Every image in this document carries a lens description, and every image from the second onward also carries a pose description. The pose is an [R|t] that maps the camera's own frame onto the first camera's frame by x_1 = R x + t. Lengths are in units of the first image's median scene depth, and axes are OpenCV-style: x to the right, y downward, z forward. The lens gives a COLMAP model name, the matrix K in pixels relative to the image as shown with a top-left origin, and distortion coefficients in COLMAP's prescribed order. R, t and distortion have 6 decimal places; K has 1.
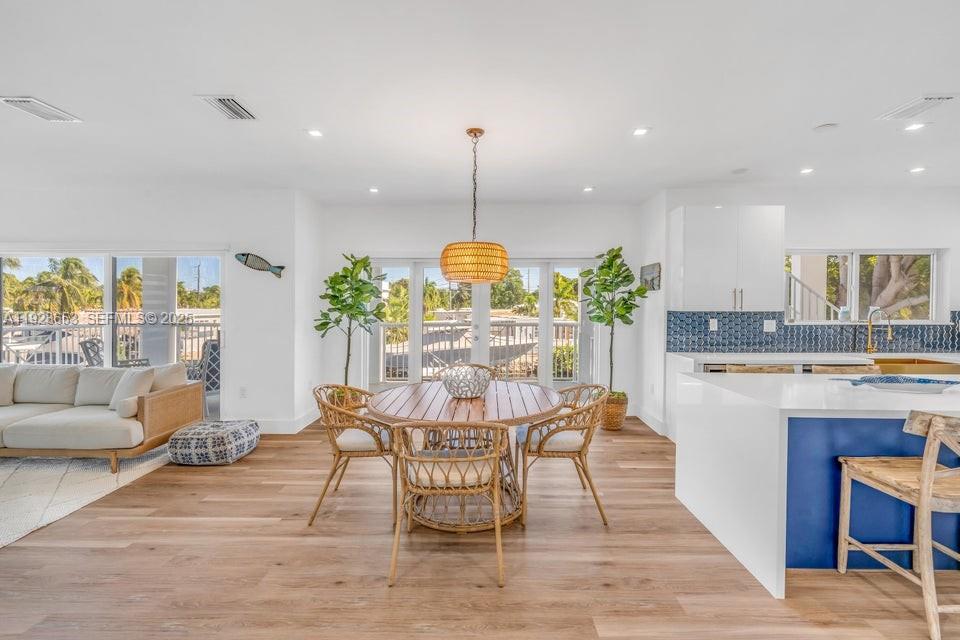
lens RADIAL K [[435.4, 0, 486.8], [0, 435.4, 308.1], [0, 0, 1]] dist [0.003308, -0.000503]
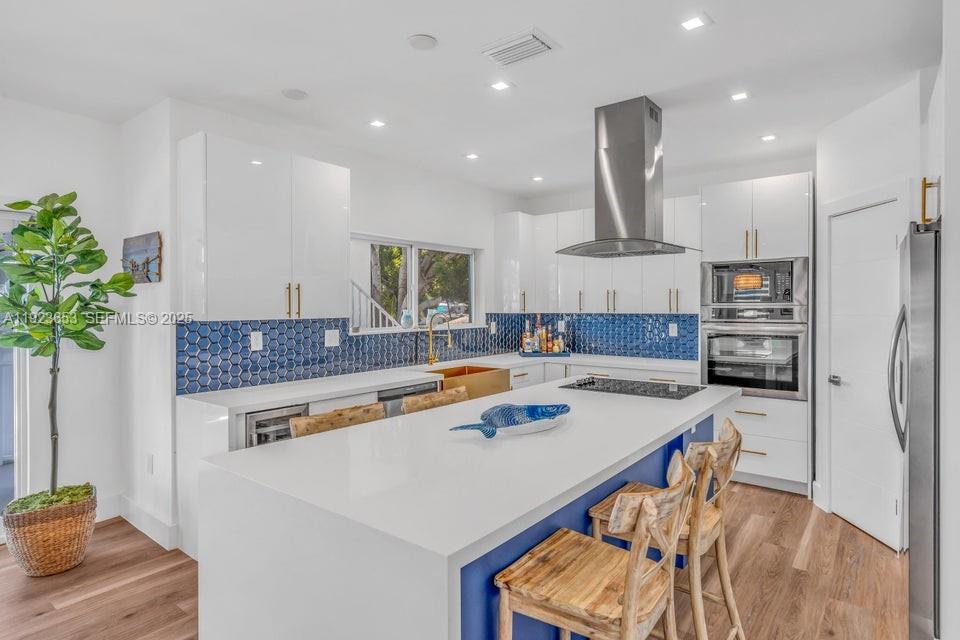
lens RADIAL K [[521.1, 0, 480.1], [0, 521.1, 319.3], [0, 0, 1]] dist [0.003746, -0.000519]
pose [[0.612738, -0.023169, 0.789946, 0.126473], [0.009530, 0.999714, 0.021930, -0.005925], [-0.790228, -0.005909, 0.612784, 0.288655]]
